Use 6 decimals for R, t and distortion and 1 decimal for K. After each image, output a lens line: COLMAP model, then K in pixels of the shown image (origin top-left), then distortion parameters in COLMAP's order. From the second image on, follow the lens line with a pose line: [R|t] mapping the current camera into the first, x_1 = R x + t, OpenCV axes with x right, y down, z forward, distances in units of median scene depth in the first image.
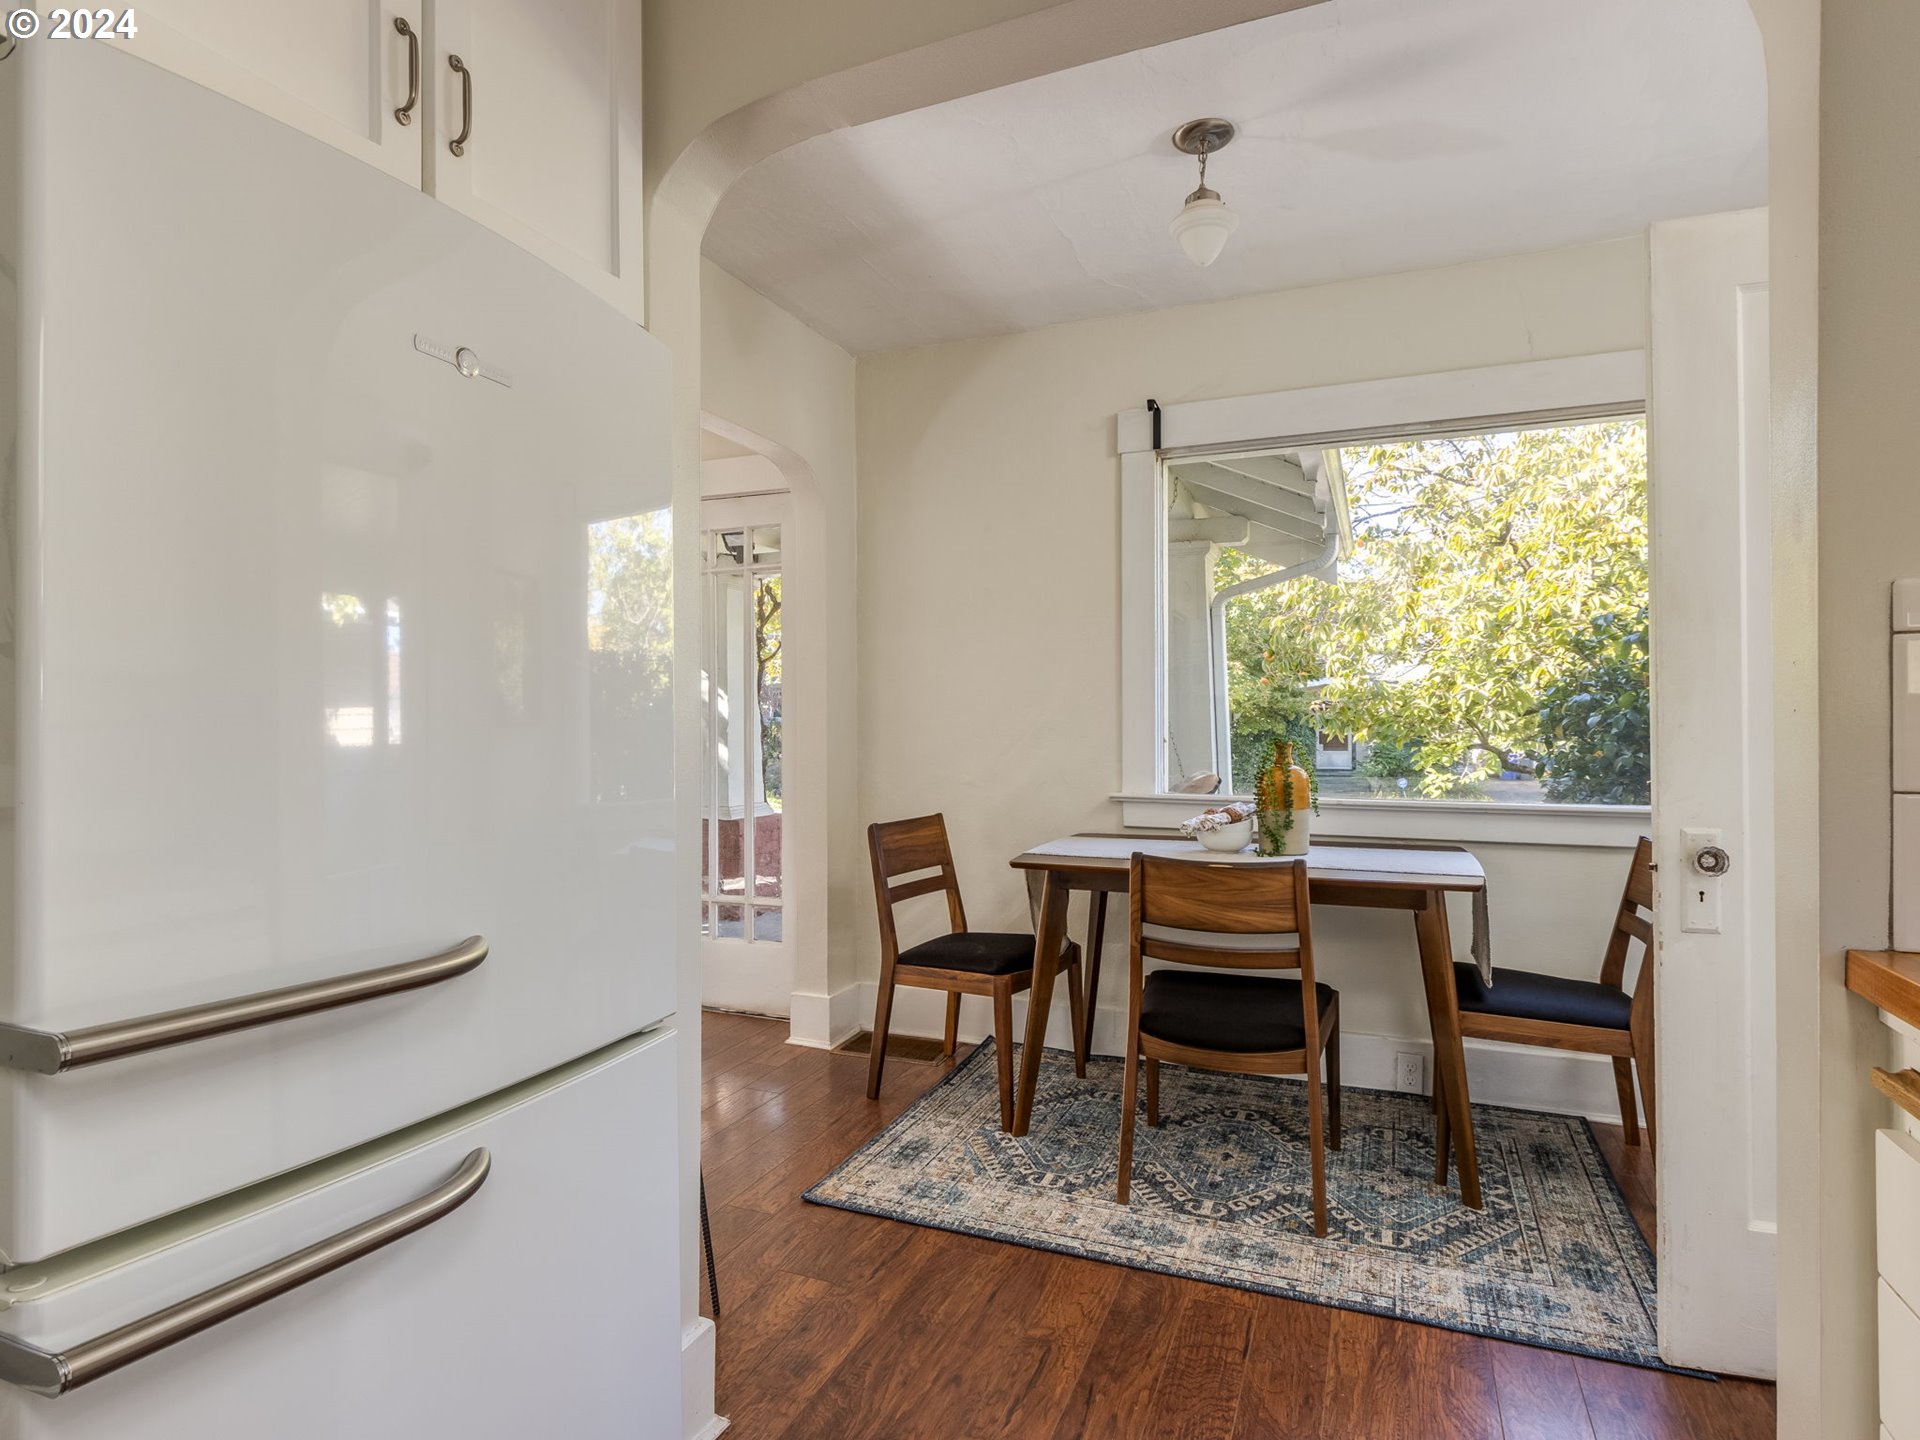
lens RADIAL K [[1023.4, 0, 962.9], [0, 1023.4, 699.5], [0, 0, 1]] dist [0.000350, -0.005810]
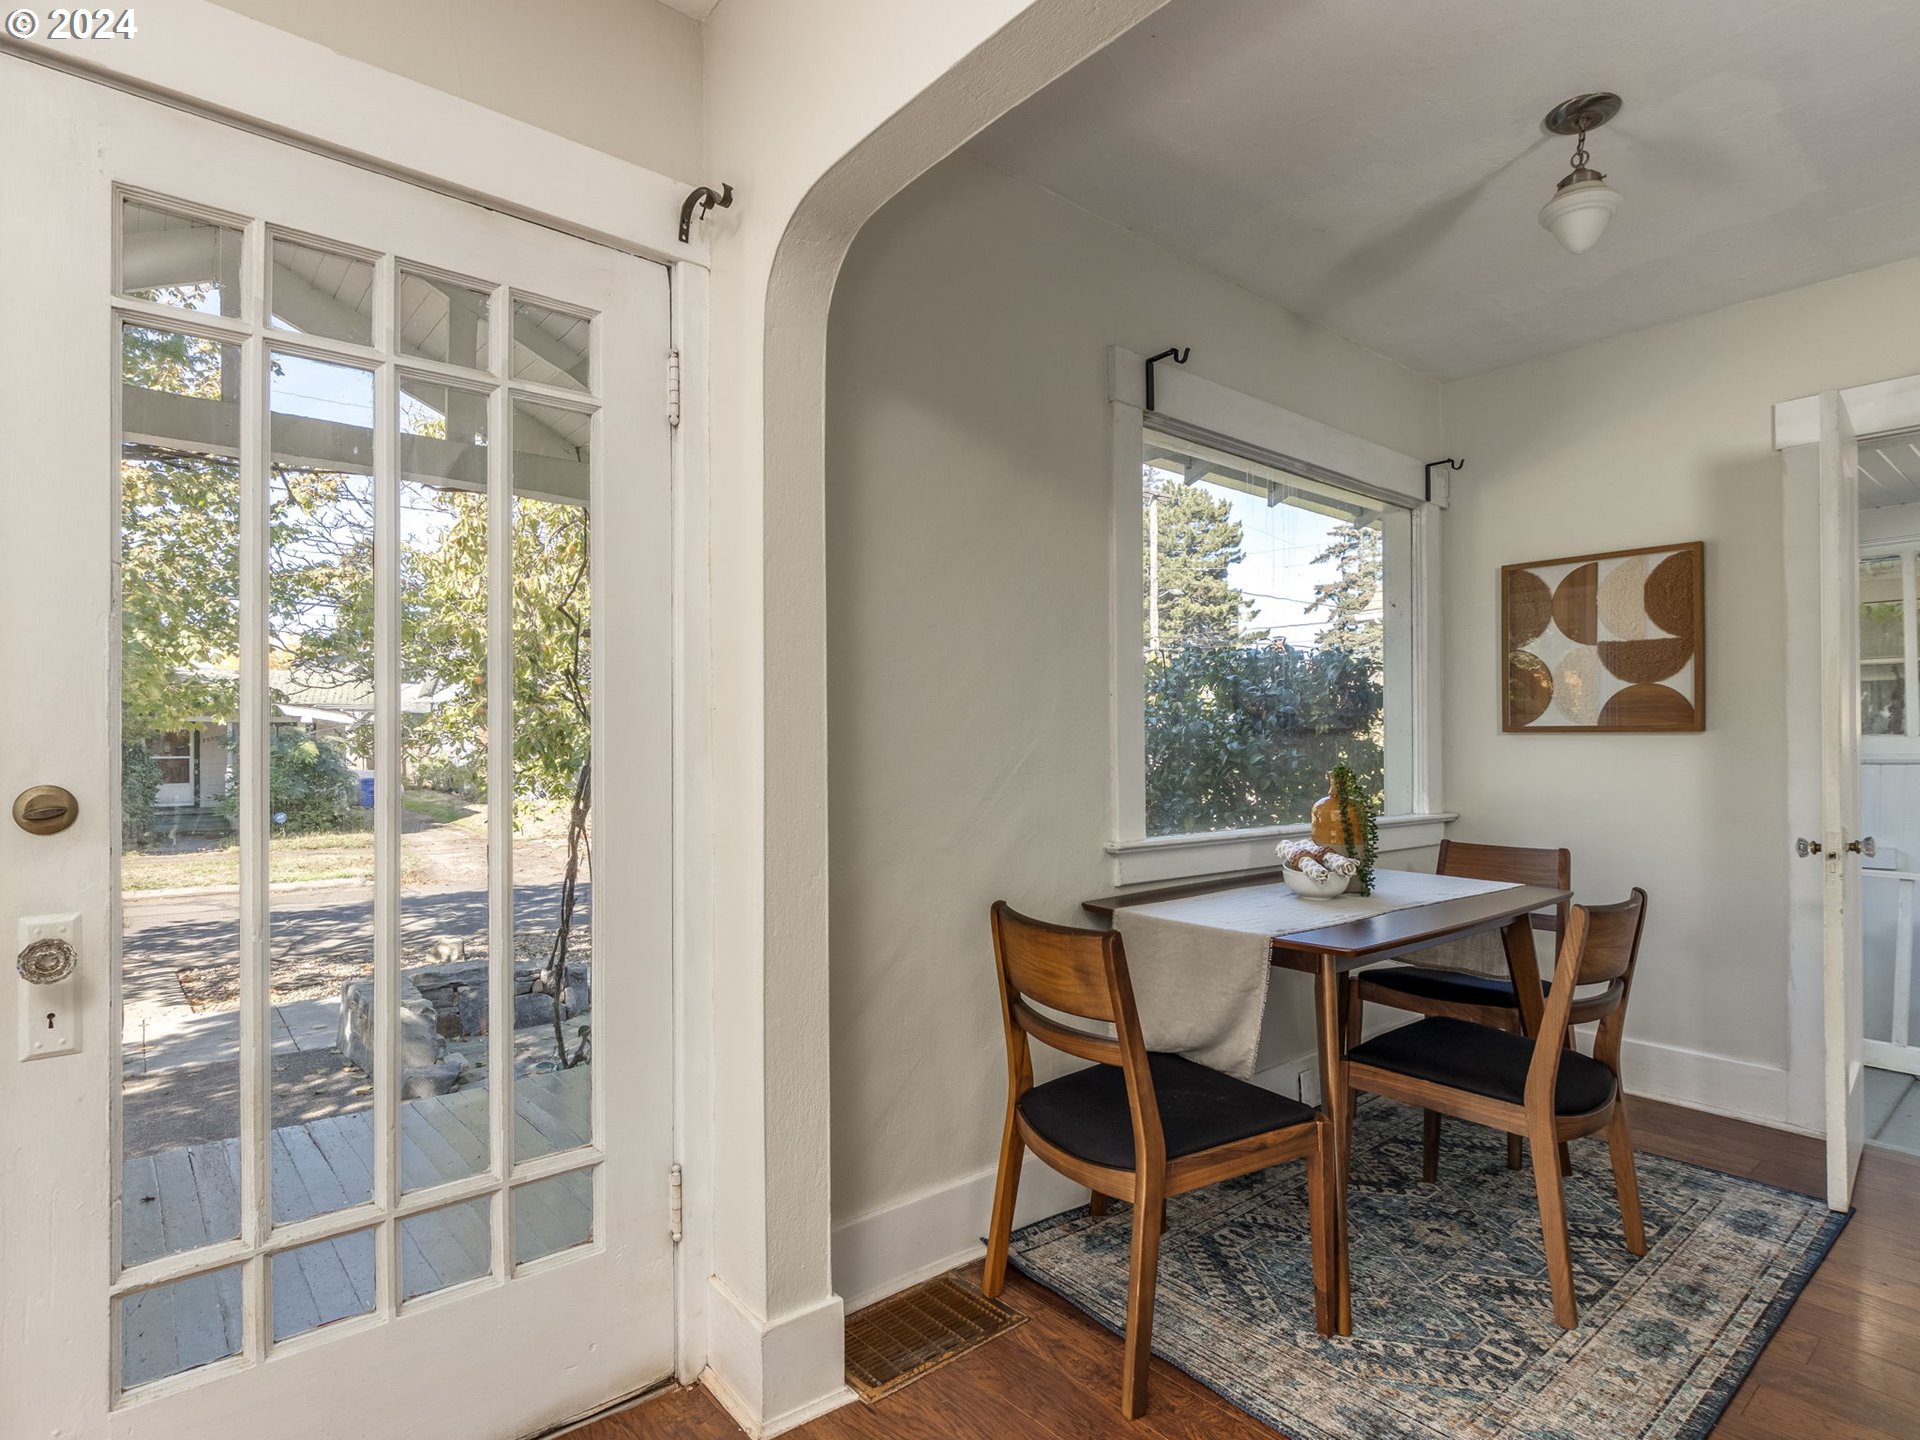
lens RADIAL K [[1038.0, 0, 949.8], [0, 1038.0, 727.4], [0, 0, 1]] dist [-0.000334, 0.000740]
pose [[0.460413, 0.013504, 0.887602, -0.841184], [-0.016434, 0.999843, -0.006687, 0.016006], [-0.887553, -0.011508, 0.460563, 1.068281]]
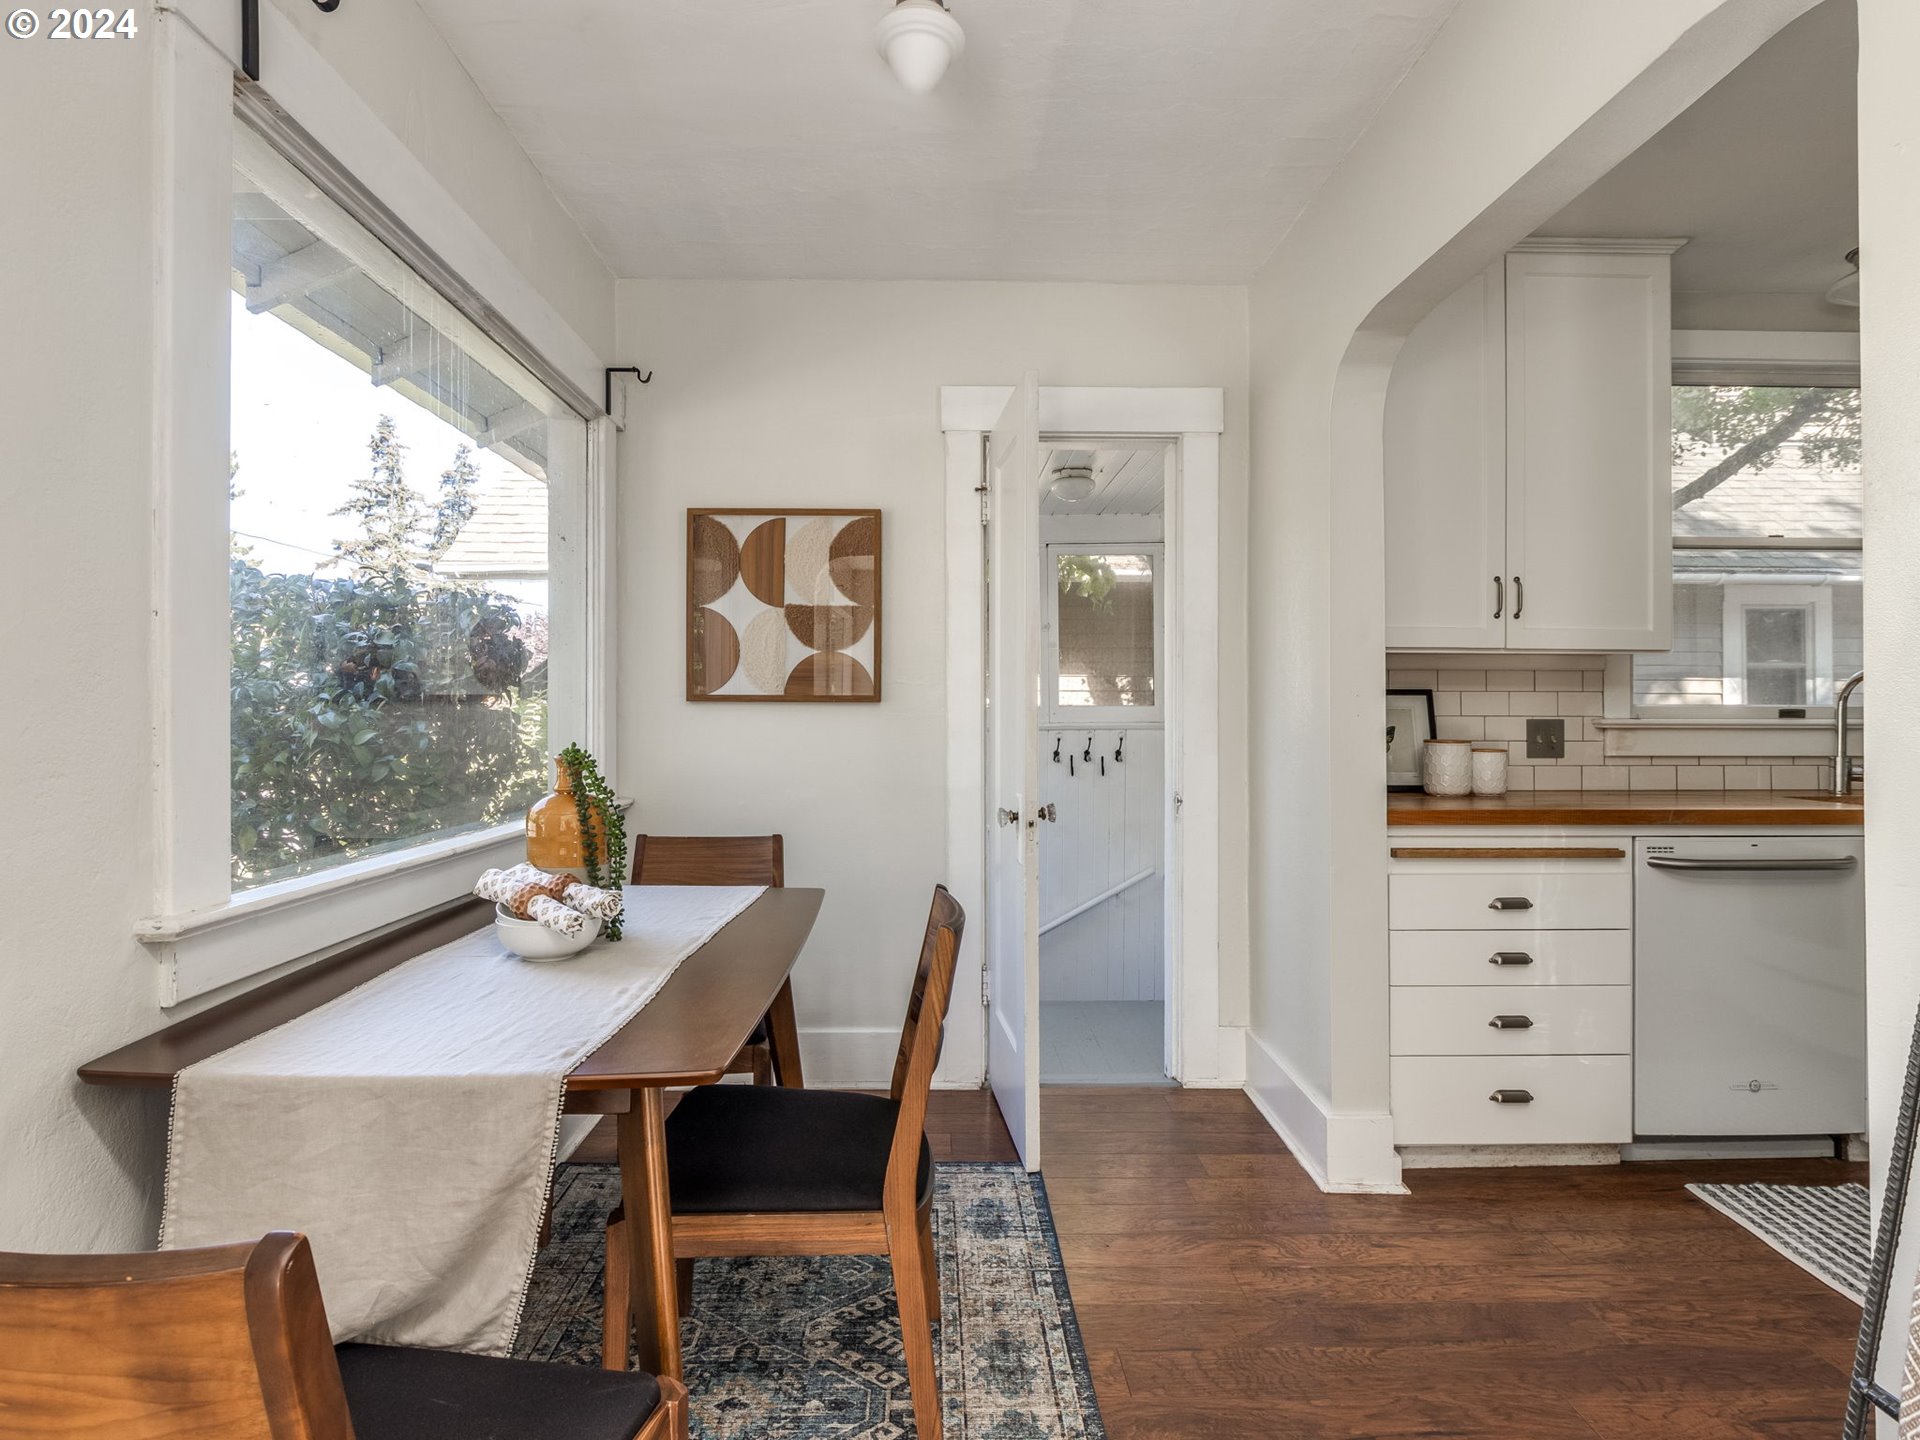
lens RADIAL K [[1023.4, 0, 962.9], [0, 1023.4, 699.5], [0, 0, 1]] dist [0.000350, -0.005810]
pose [[-0.407022, 0.014110, 0.913310, -0.430231], [-0.016606, 0.999601, -0.022844, 0.020832], [-0.913268, -0.024465, -0.406625, 1.257710]]
